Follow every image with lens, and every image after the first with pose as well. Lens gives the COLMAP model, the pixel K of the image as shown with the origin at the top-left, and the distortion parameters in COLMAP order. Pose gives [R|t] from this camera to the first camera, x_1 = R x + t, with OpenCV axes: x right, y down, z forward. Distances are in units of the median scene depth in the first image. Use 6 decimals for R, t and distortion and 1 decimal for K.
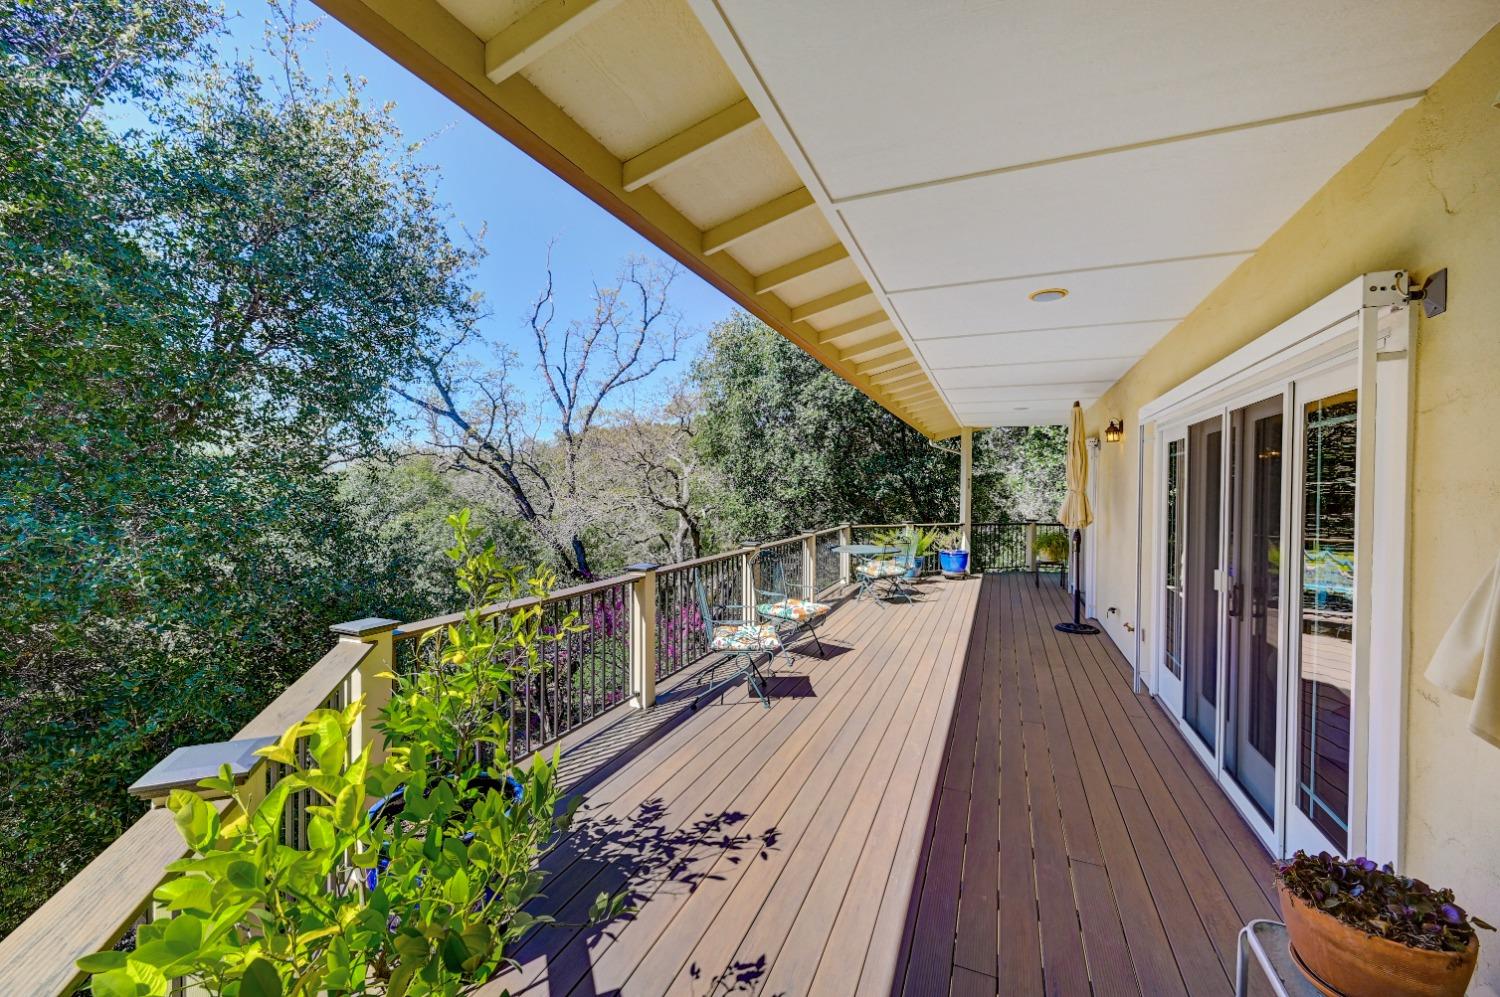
lens RADIAL K [[595.3, 0, 753.8], [0, 595.3, 496.3], [0, 0, 1]] dist [-0.000290, 0.000018]
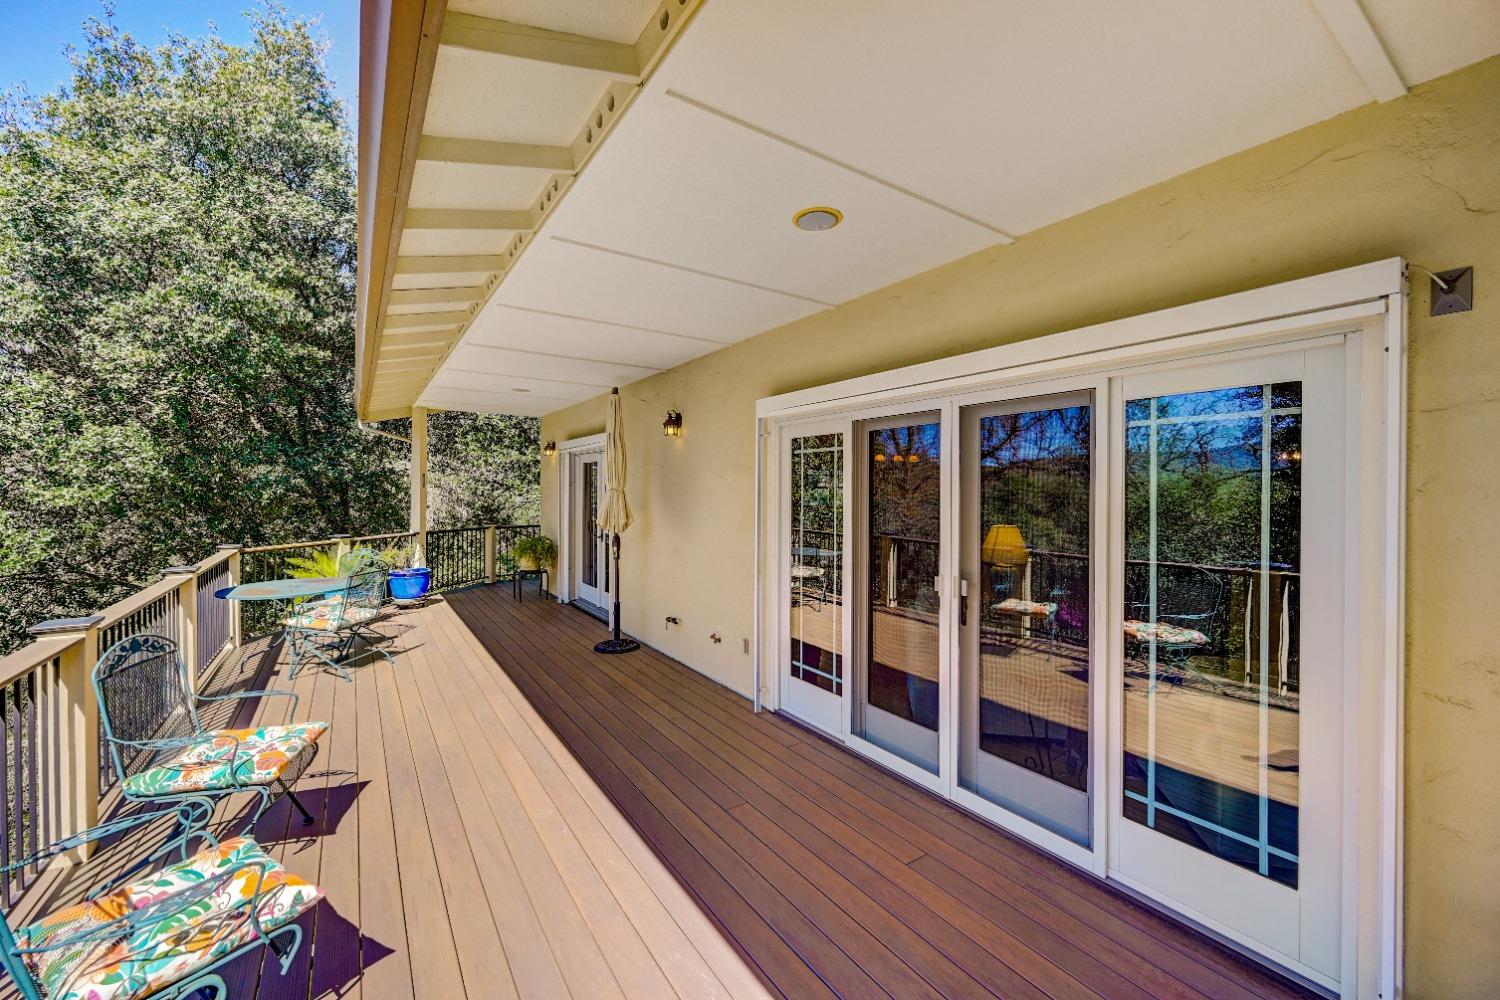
lens RADIAL K [[590.6, 0, 745.1], [0, 590.6, 495.4], [0, 0, 1]] dist [0.001655, 0.000056]
pose [[0.553264, -0.012626, 0.832910, -0.063245], [0.011467, 0.999906, 0.007540, -0.004479], [-0.832927, 0.005380, 0.553356, 0.289625]]
